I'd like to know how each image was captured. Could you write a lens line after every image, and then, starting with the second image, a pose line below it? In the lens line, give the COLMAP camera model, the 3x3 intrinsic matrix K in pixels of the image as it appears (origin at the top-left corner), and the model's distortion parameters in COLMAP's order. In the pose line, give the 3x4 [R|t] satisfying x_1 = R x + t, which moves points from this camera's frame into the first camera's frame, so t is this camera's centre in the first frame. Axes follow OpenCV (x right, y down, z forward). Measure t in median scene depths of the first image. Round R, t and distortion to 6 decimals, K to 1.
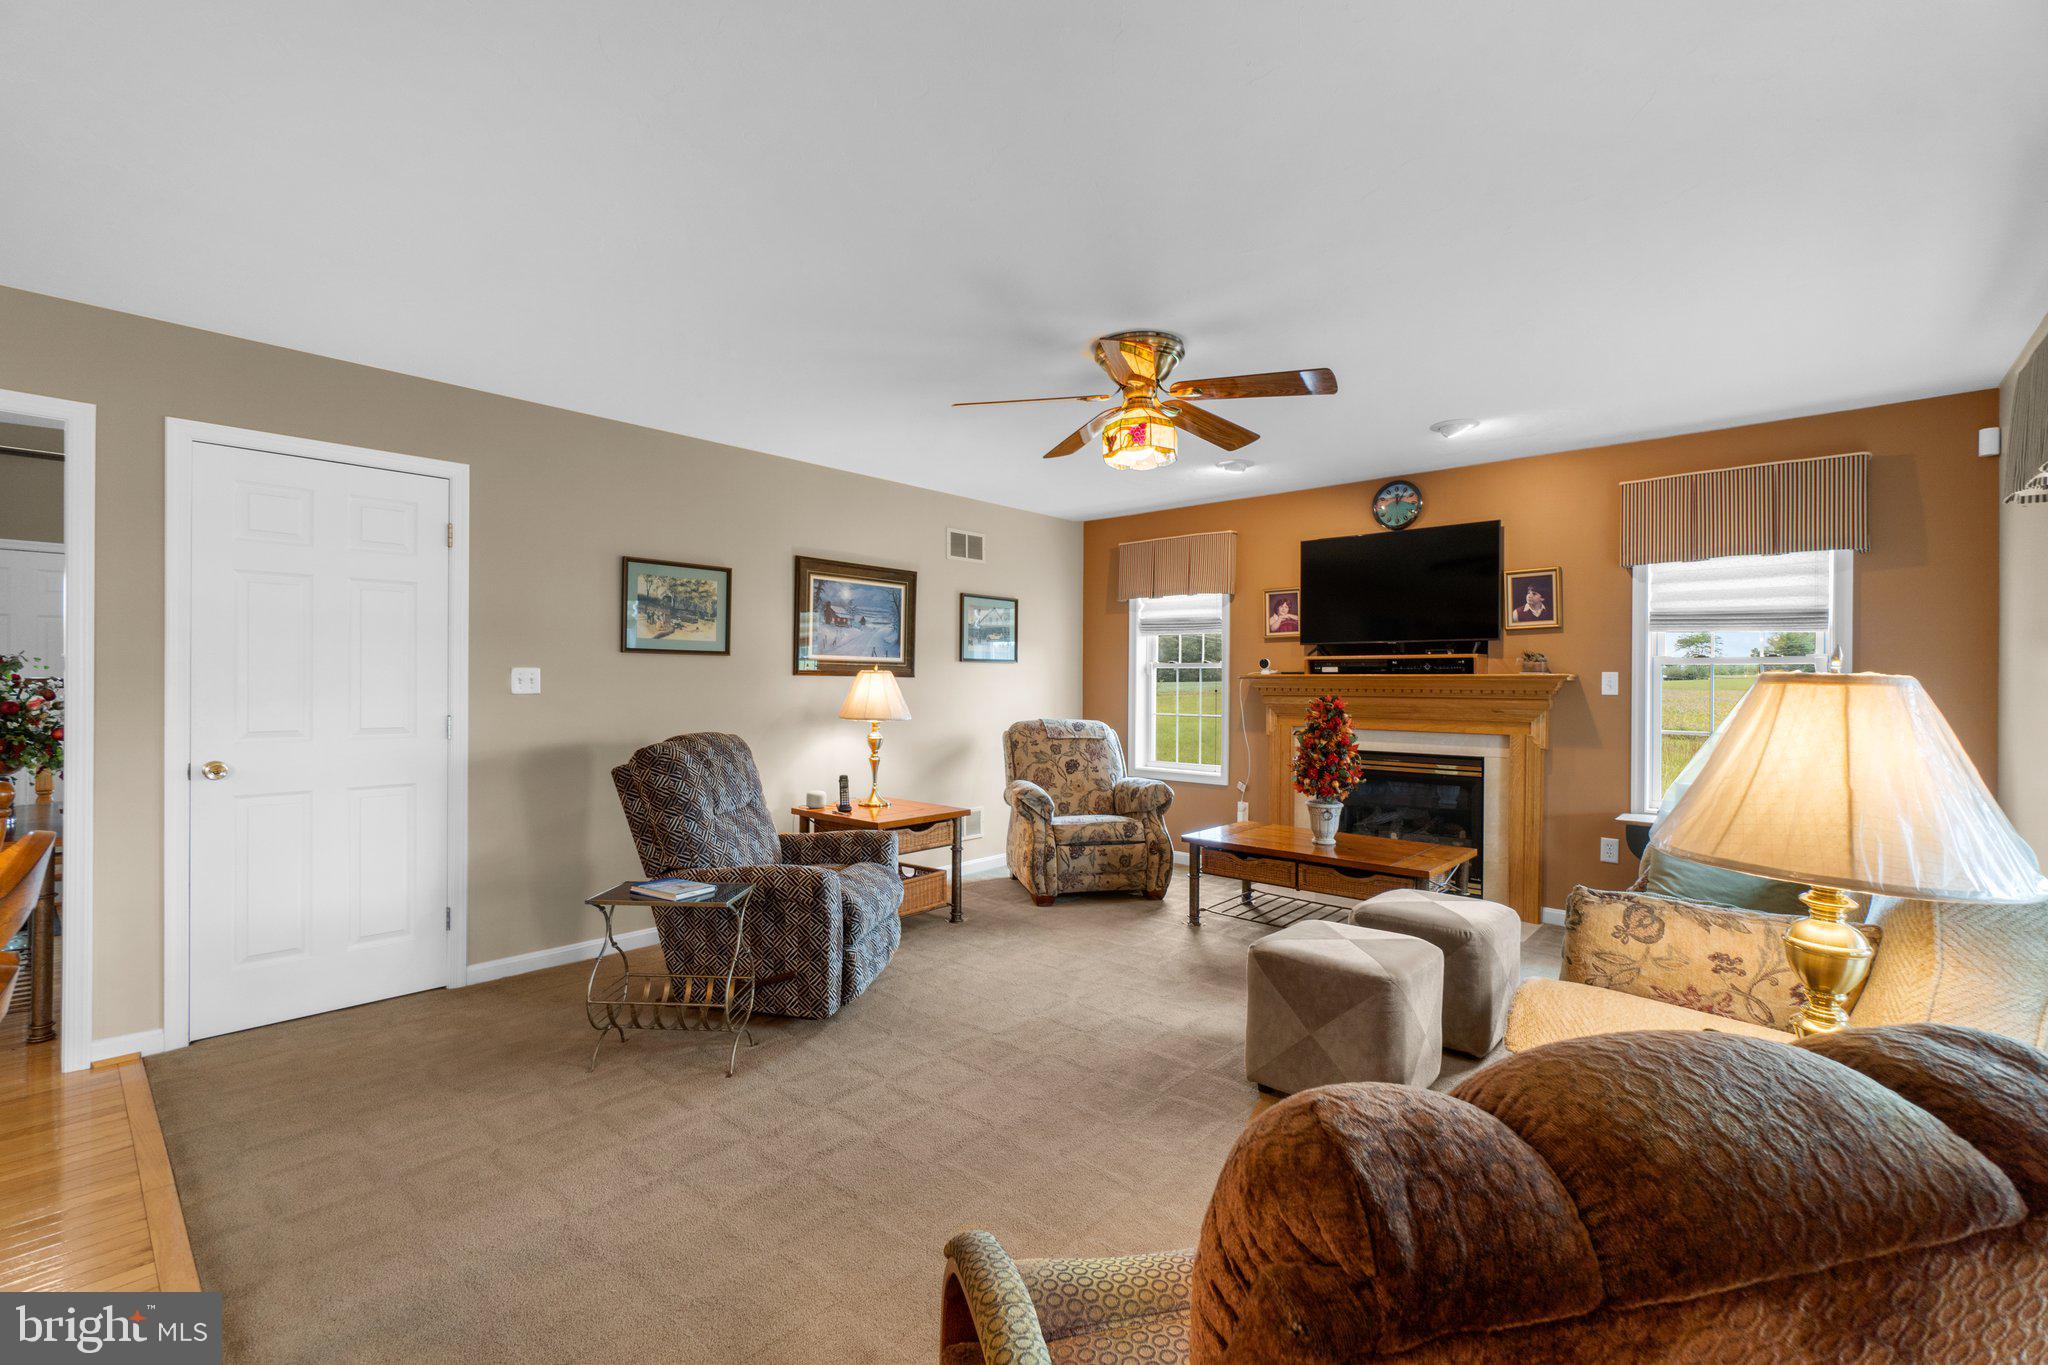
lens RADIAL K [[880.5, 0, 1024.0], [0, 880.5, 682.5], [0, 0, 1]] dist [0.000318, 0.000103]
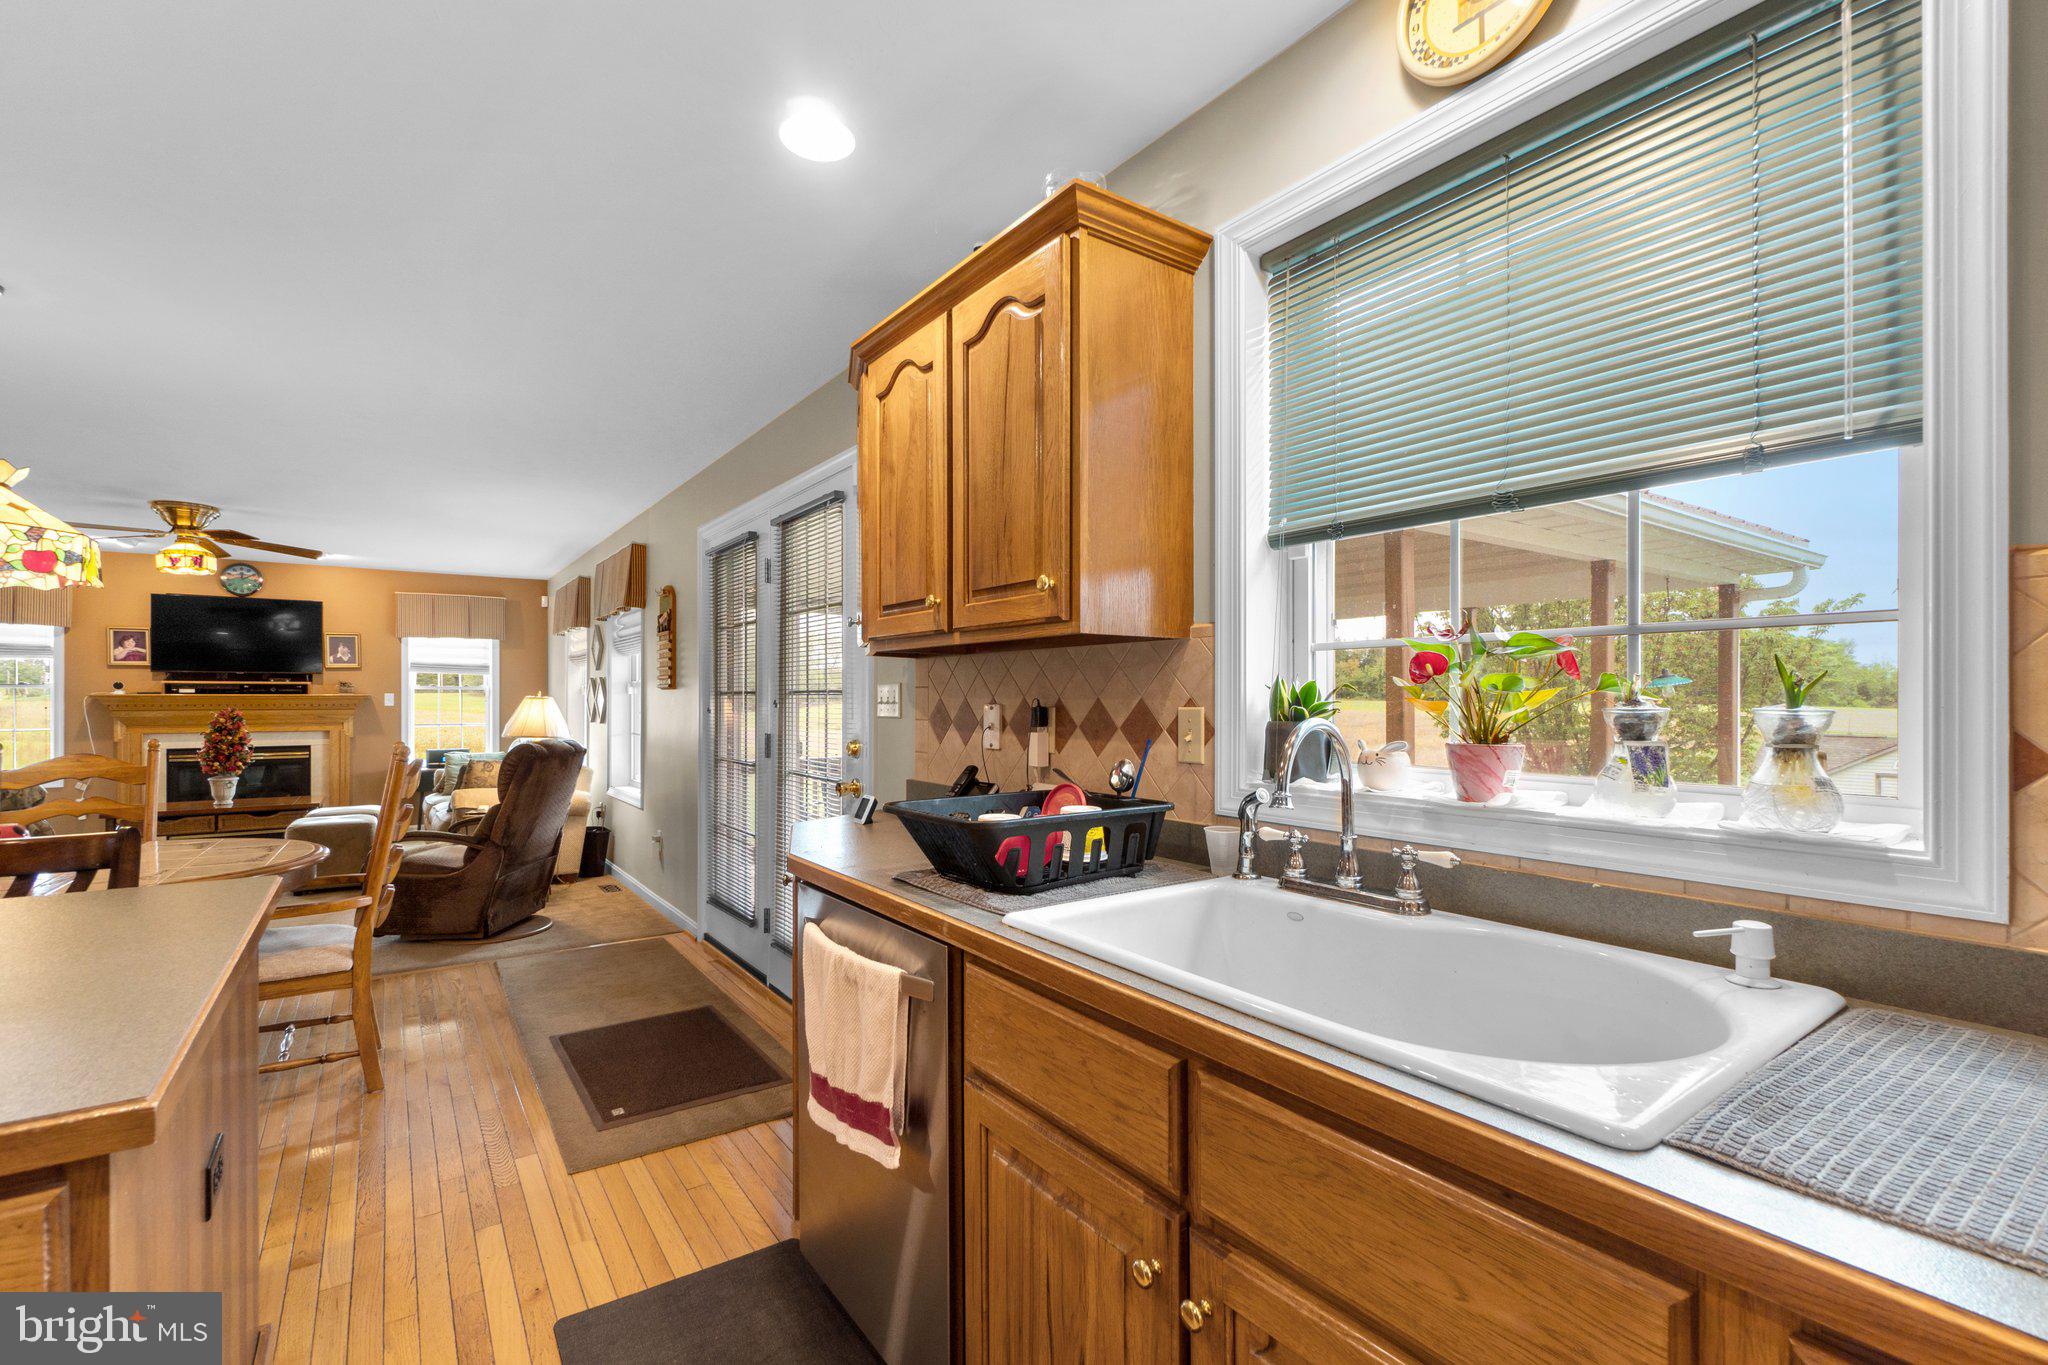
lens RADIAL K [[902.4, 0, 1007.7], [0, 902.4, 694.9], [0, 0, 1]] dist [-0.000915, 0.000015]
pose [[0.239984, -0.002148, 0.970774, -0.823835], [0.004966, 0.999987, 0.000985, -0.003703], [-0.970764, 0.004584, 0.239992, -0.681407]]
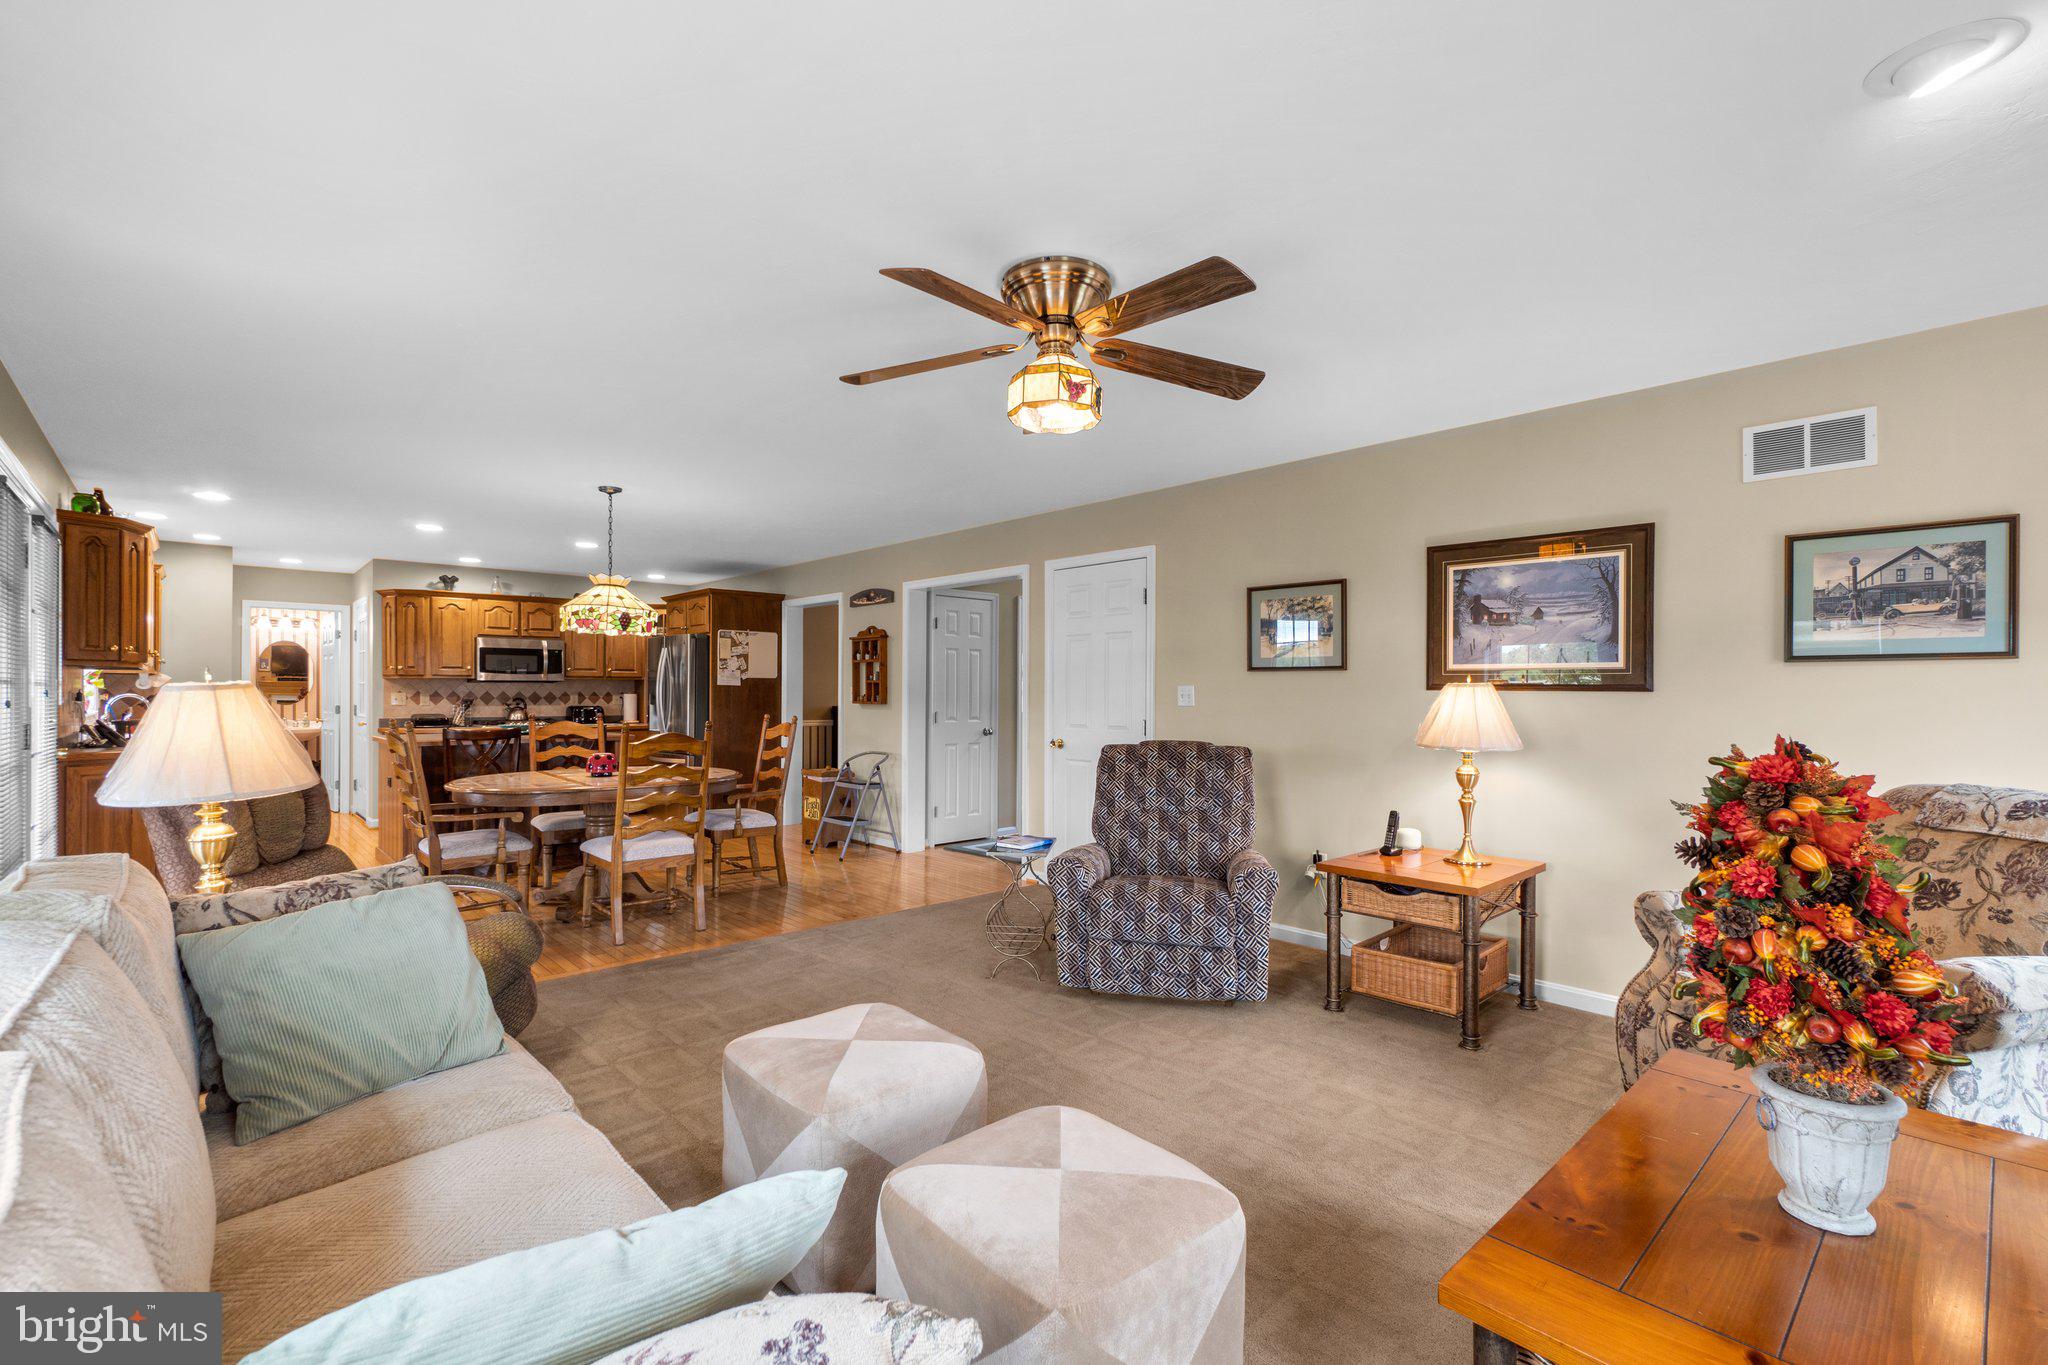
lens RADIAL K [[902.4, 0, 1007.7], [0, 902.4, 694.9], [0, 0, 1]] dist [-0.000915, 0.000015]
pose [[-0.108006, -0.003770, -0.994143, 0.598693], [-0.006518, 0.999974, -0.003084, 0.001491], [0.994129, 0.006147, -0.108027, 0.653009]]
